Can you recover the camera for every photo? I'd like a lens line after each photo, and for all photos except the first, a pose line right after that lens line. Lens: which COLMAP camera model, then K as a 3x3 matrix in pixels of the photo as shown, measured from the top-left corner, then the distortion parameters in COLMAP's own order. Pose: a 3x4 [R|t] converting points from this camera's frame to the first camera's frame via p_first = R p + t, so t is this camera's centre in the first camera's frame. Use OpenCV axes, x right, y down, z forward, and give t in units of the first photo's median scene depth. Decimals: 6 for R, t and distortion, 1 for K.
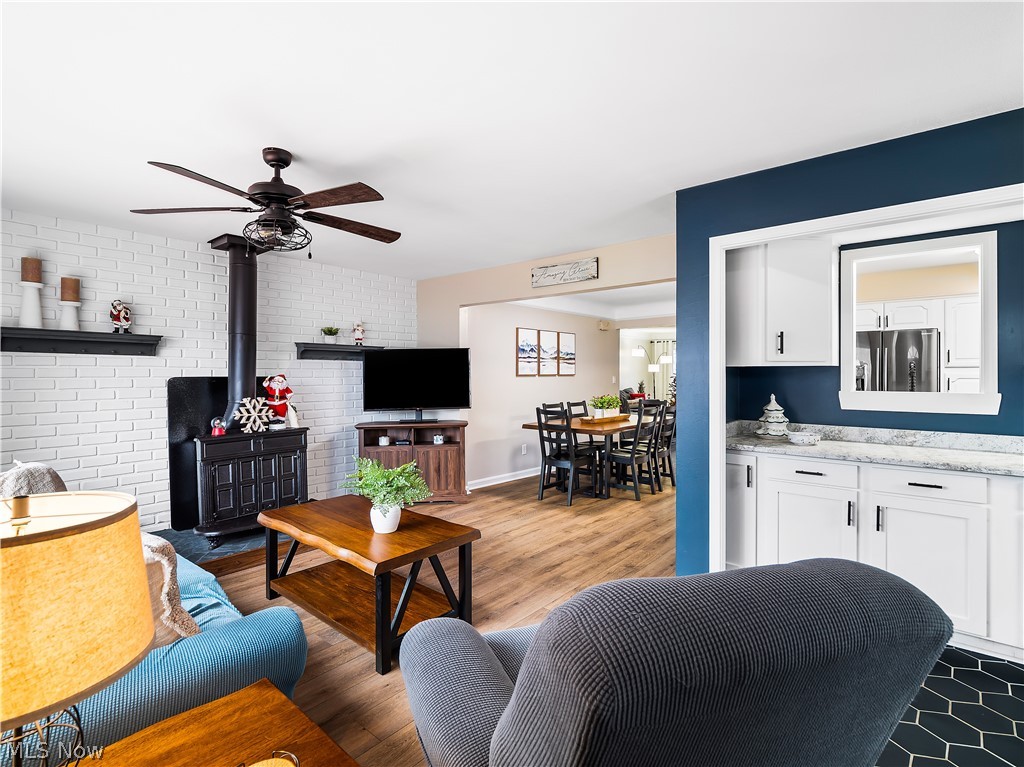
lens RADIAL K [[511.3, 0, 506.5], [0, 511.3, 379.0], [0, 0, 1]] dist [0.000285, -0.000191]
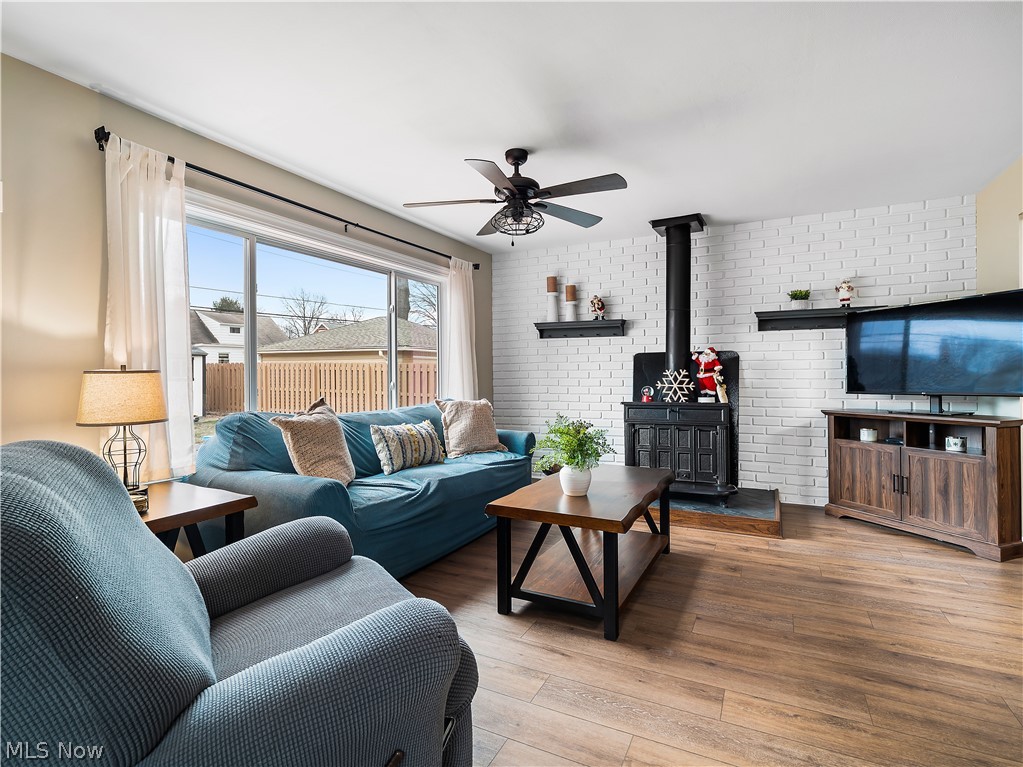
lens RADIAL K [[504.0, 0, 507.0], [0, 504.0, 373.0], [0, 0, 1]] dist [0.000828, -0.001143]
pose [[0.236749, -0.001536, -0.971570, 0.415392], [-0.005991, 0.999977, -0.003041, 0.047696], [0.971552, 0.006541, 0.236735, 0.414407]]
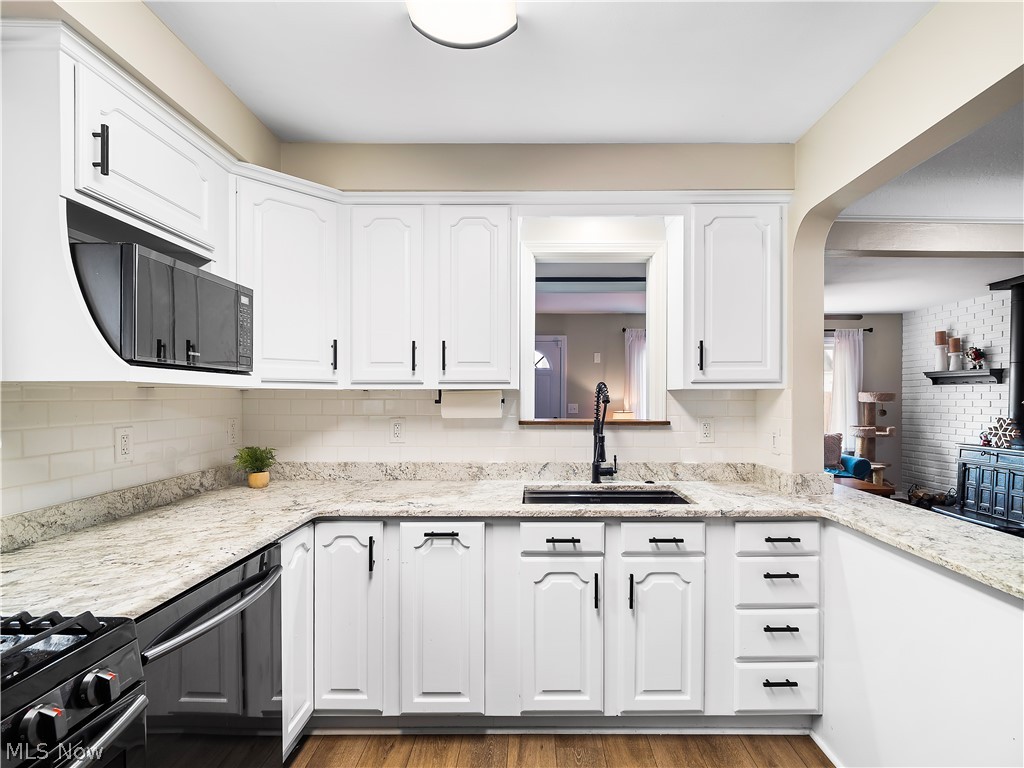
lens RADIAL K [[509.5, 0, 537.6], [0, 509.5, 401.7], [0, 0, 1]] dist [-0.000143, -0.001850]
pose [[-0.762223, 0.004757, -0.647297, 1.036661], [-0.012501, 0.999678, 0.022067, -0.012604], [0.647193, 0.024912, -0.761919, 1.173463]]
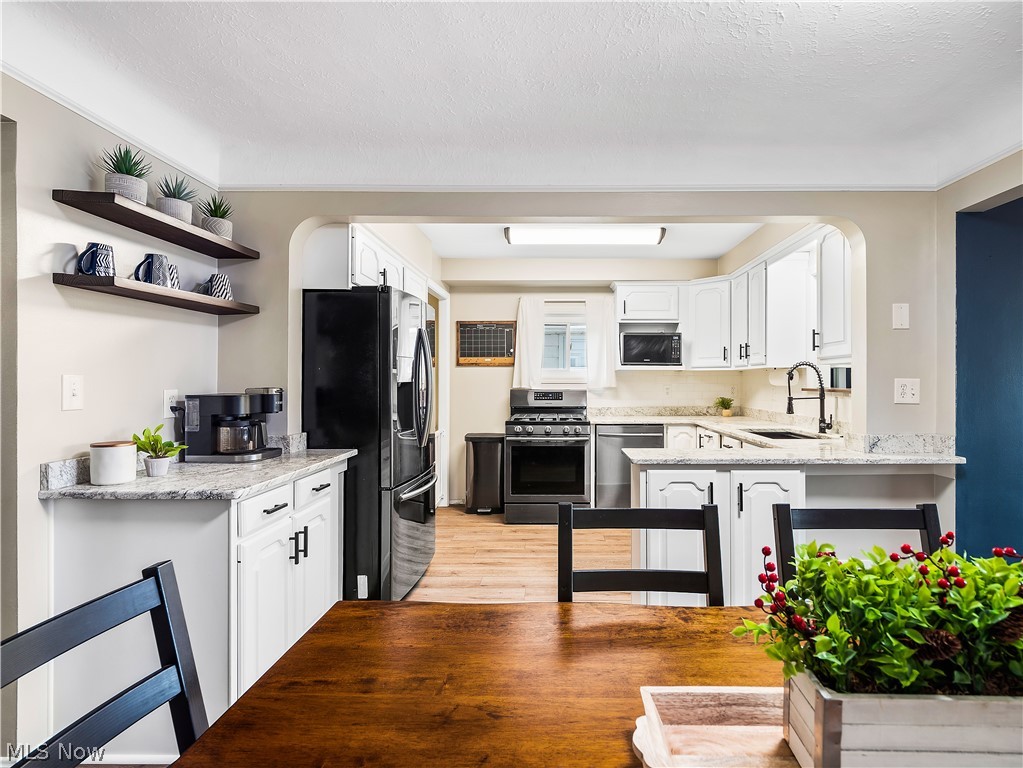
lens RADIAL K [[521.0, 0, 555.7], [0, 521.0, 381.6], [0, 0, 1]] dist [0.000284, -0.000499]
pose [[-0.650085, -0.002003, 0.759859, 0.259009], [0.012717, 0.999828, 0.013515, -0.006345], [-0.759755, 0.018449, -0.649947, 1.635867]]
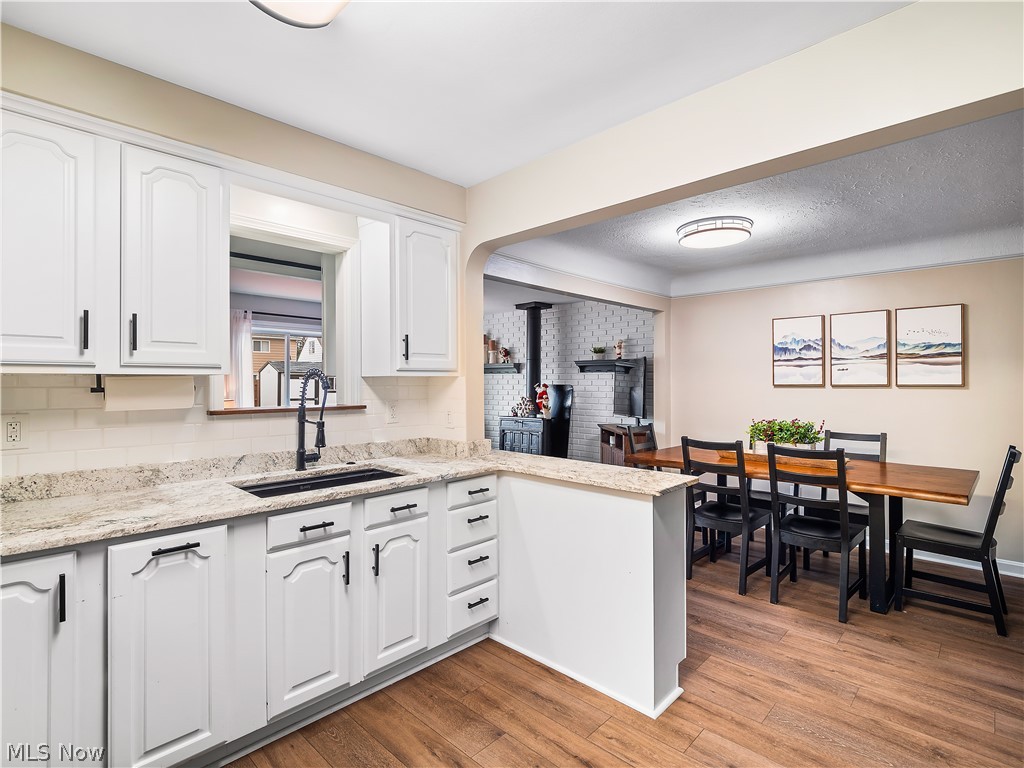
lens RADIAL K [[504.8, 0, 510.5], [0, 504.8, 380.3], [0, 0, 1]] dist [0.002582, -0.009624]
pose [[-0.069794, -0.005654, -0.997545, 1.161627], [-0.012834, 0.999906, -0.004770, -0.009834], [0.997479, 0.012469, -0.069860, 1.051089]]
